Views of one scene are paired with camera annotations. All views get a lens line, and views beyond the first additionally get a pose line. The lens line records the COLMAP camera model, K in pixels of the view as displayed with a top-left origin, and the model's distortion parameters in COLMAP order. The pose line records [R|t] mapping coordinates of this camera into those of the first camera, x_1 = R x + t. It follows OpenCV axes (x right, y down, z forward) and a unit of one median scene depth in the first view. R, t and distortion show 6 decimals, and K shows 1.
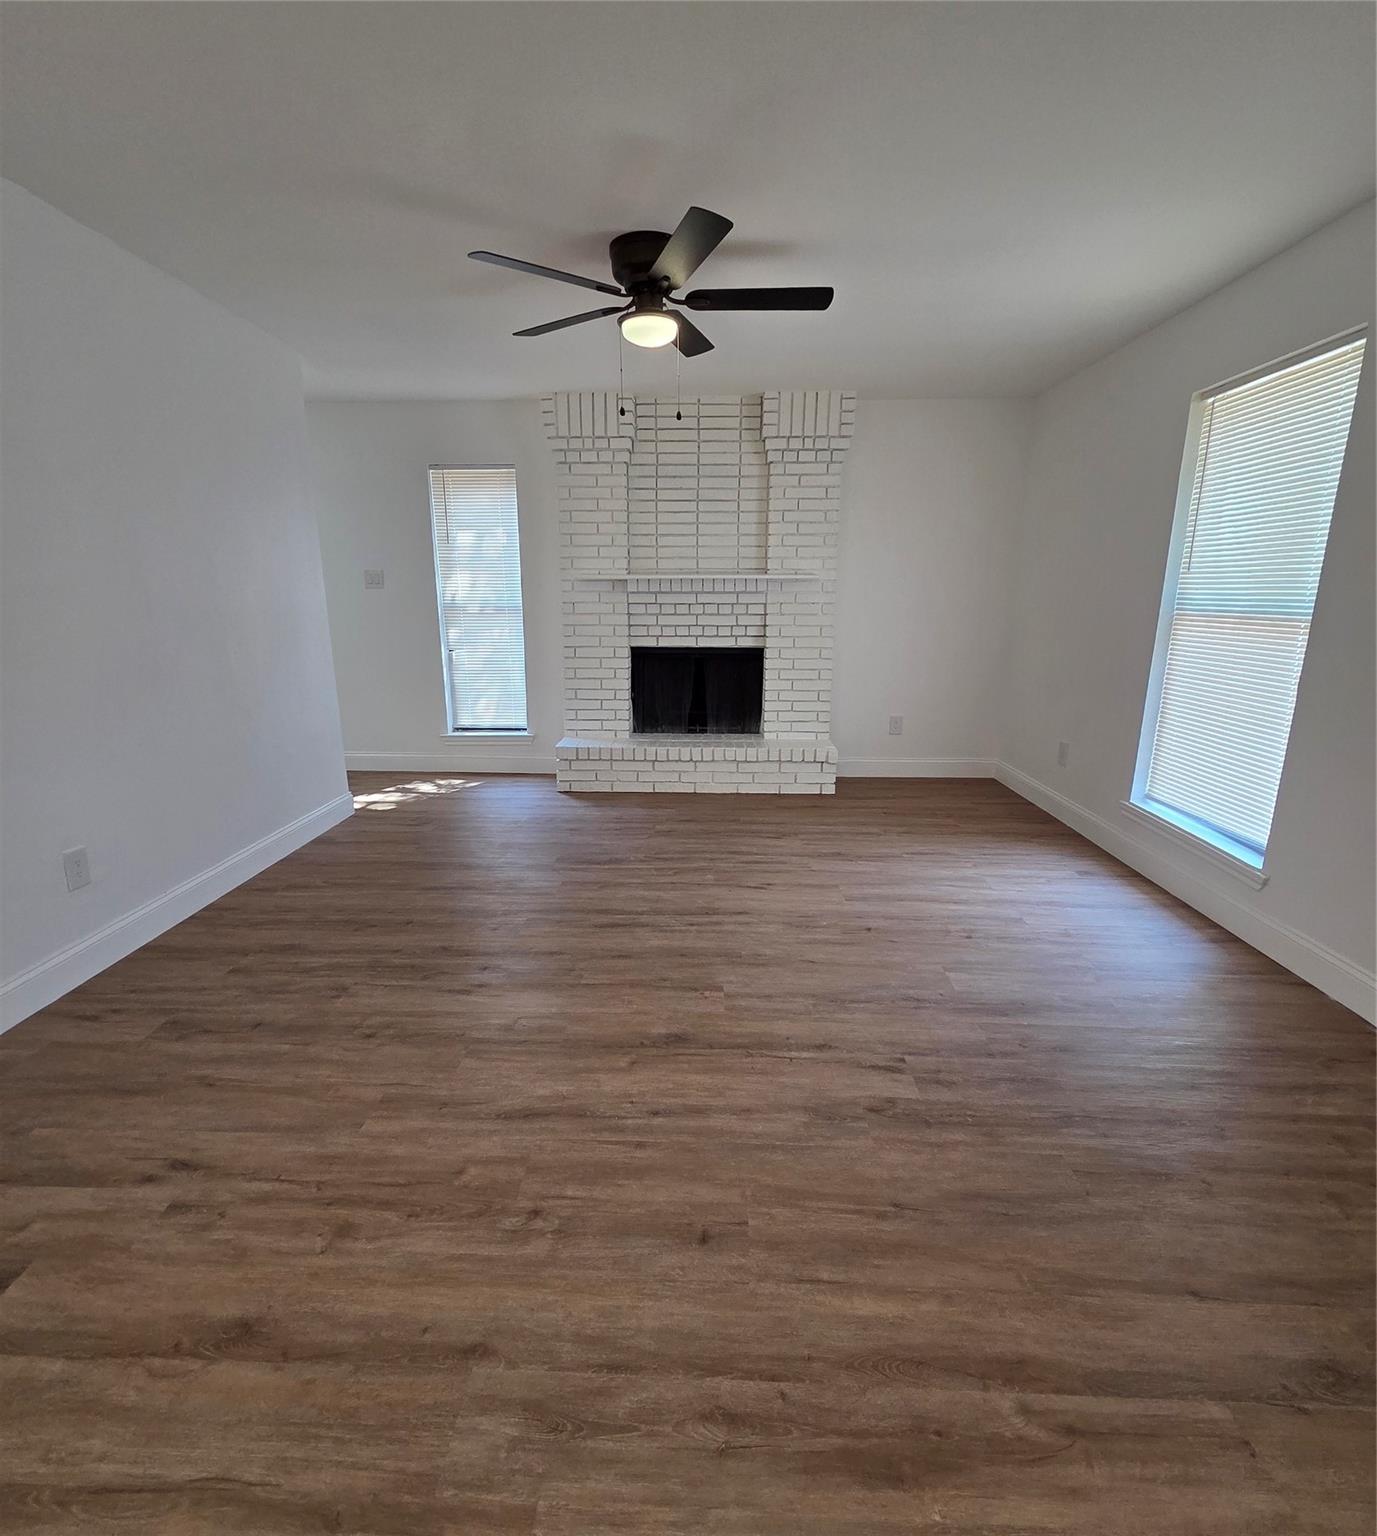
lens RADIAL K [[755.0, 0, 680.3], [0, 755.0, 773.2], [0, 0, 1]] dist [0.006111, 0.000500]
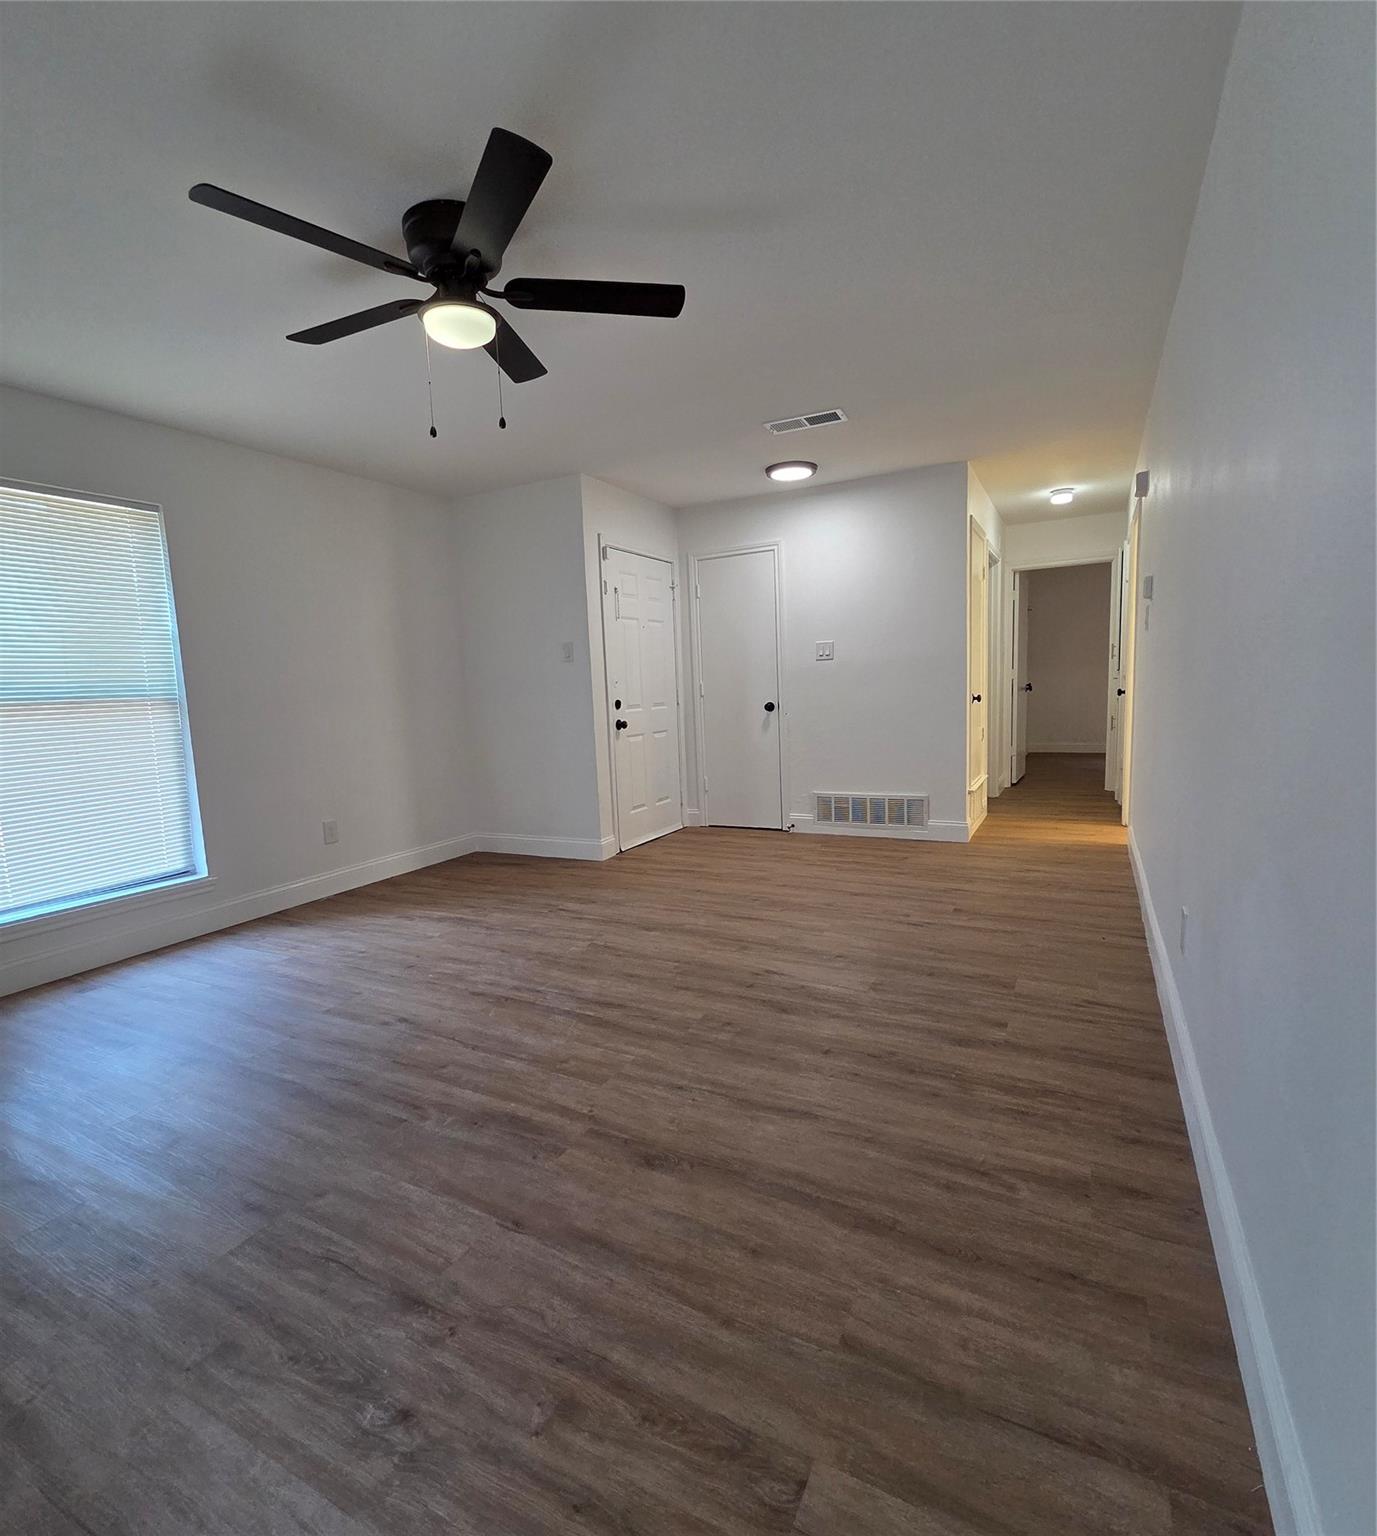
lens RADIAL K [[751.6, 0, 679.3], [0, 751.6, 774.6], [0, 0, 1]] dist [0.000988, 0.000054]
pose [[-0.897906, -0.014718, 0.439942, -0.351050], [0.144951, 0.933813, 0.327081, -0.215580], [-0.415637, 0.357458, -0.836343, 1.011520]]
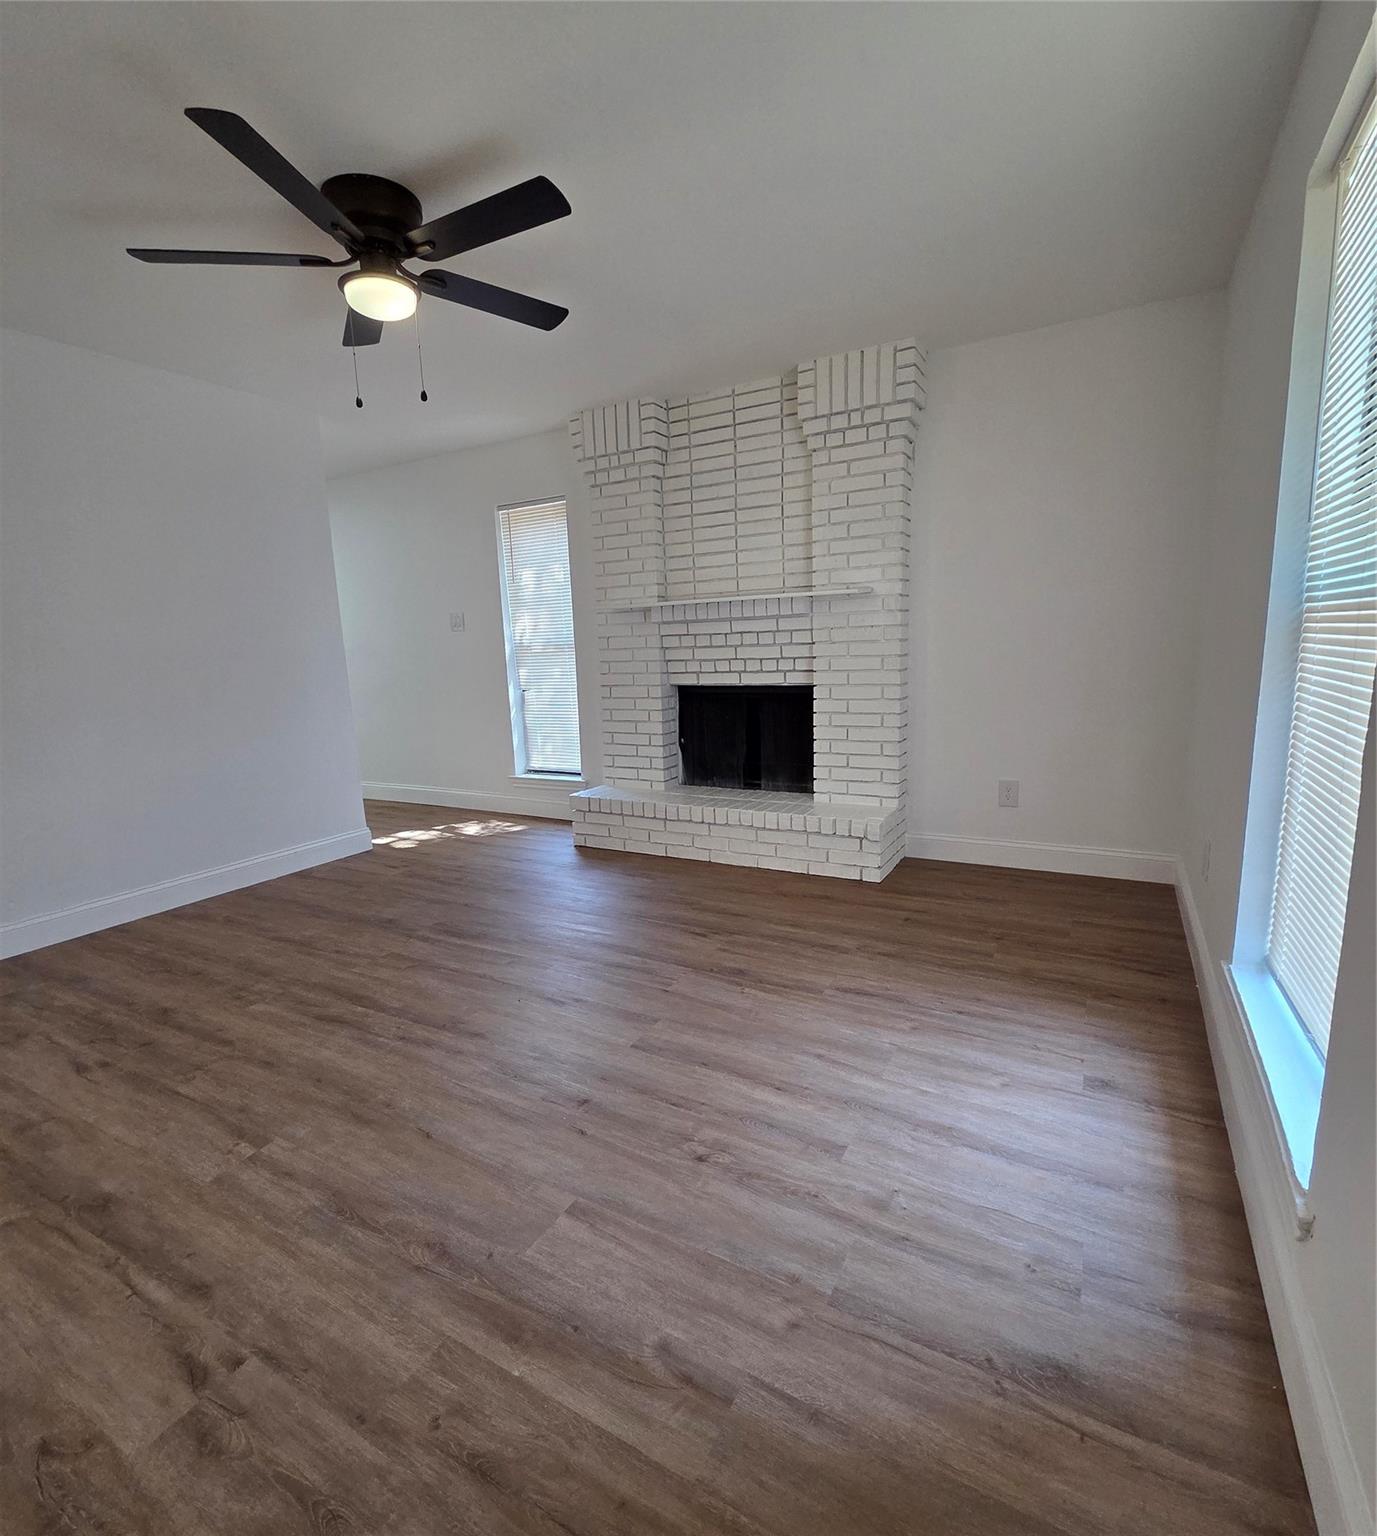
lens RADIAL K [[751.6, 0, 679.3], [0, 751.6, 774.6], [0, 0, 1]] dist [0.000988, 0.000054]
pose [[0.886209, 0.047369, -0.460858, 0.376274], [-0.072328, 0.996708, -0.036636, -0.037506], [0.457605, 0.065800, 0.886718, 0.267914]]
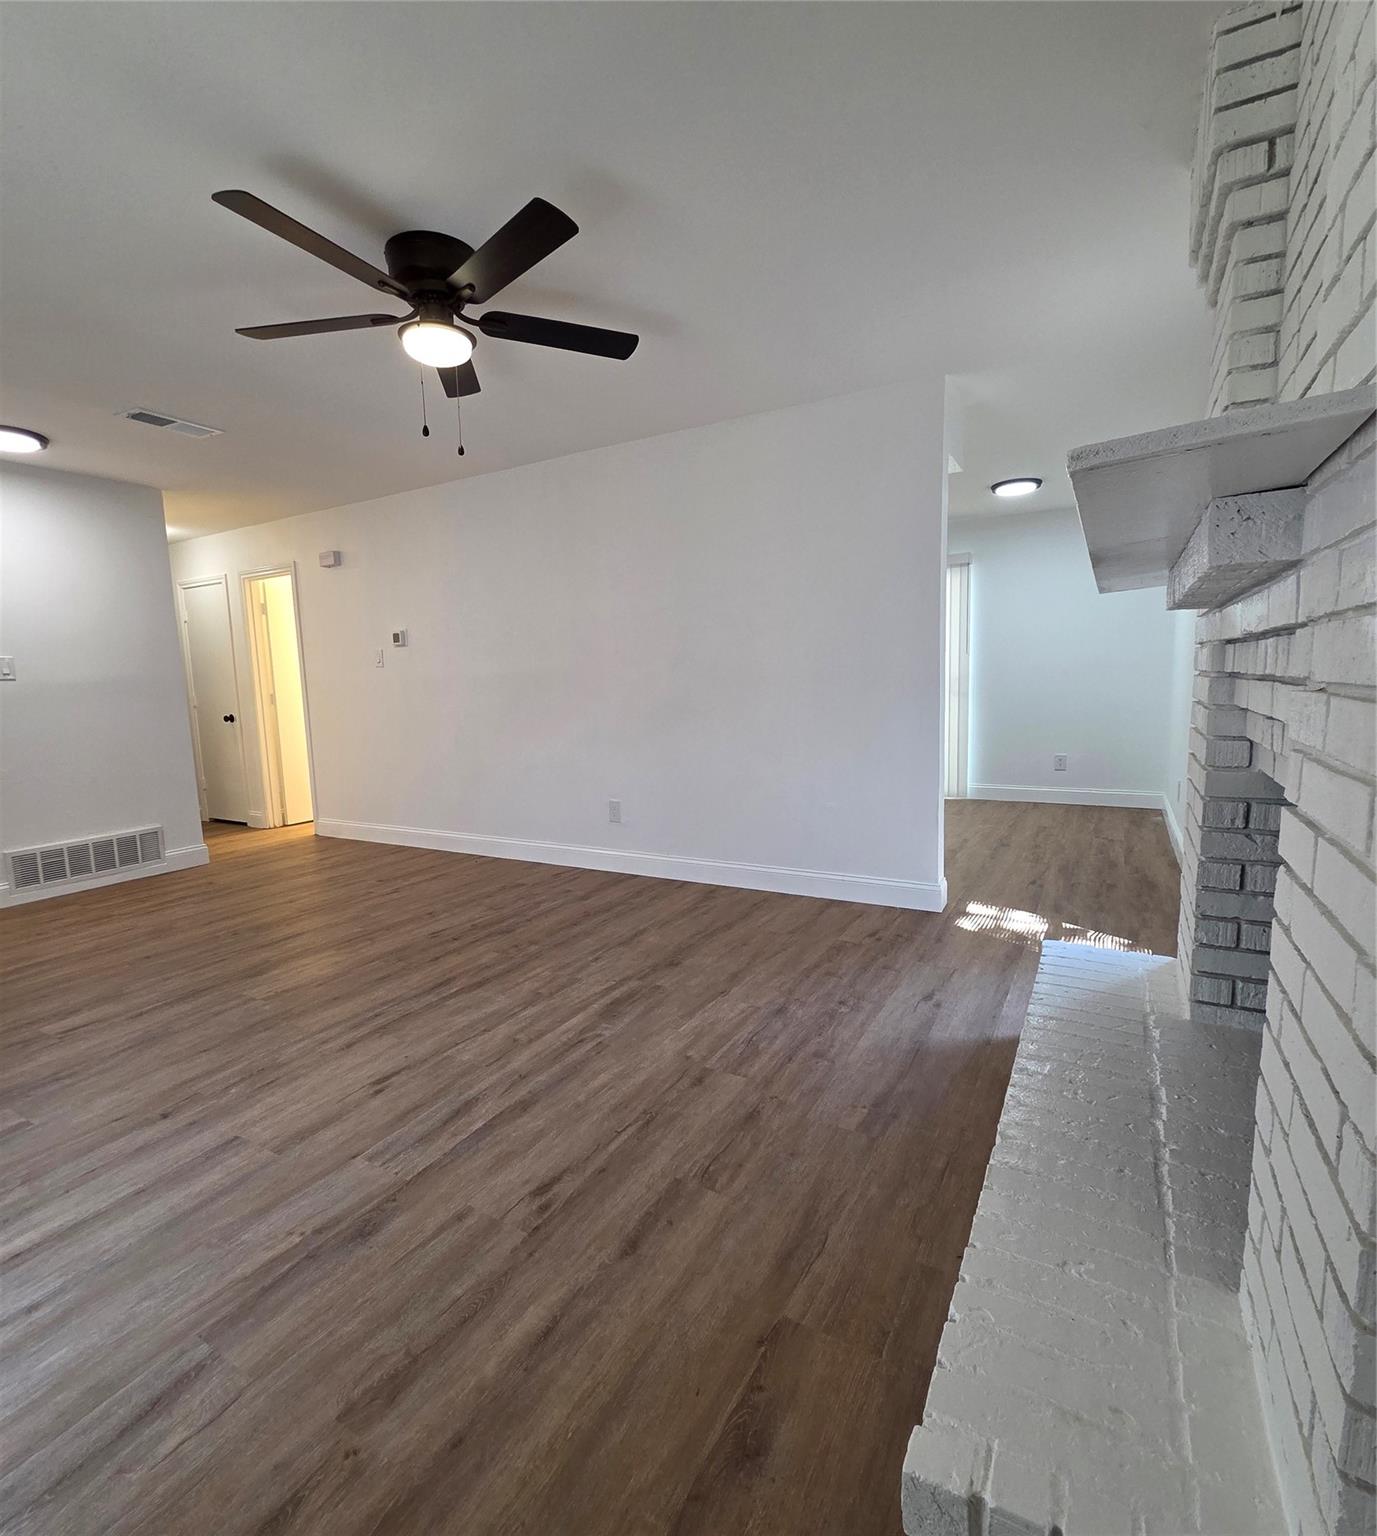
lens RADIAL K [[751.6, 0, 679.3], [0, 751.6, 774.6], [0, 0, 1]] dist [0.000988, 0.000054]
pose [[-0.469135, 0.126572, -0.874009, 0.368726], [-0.177483, 0.955971, 0.233708, -0.216178], [0.865108, 0.264763, -0.426015, 1.004288]]
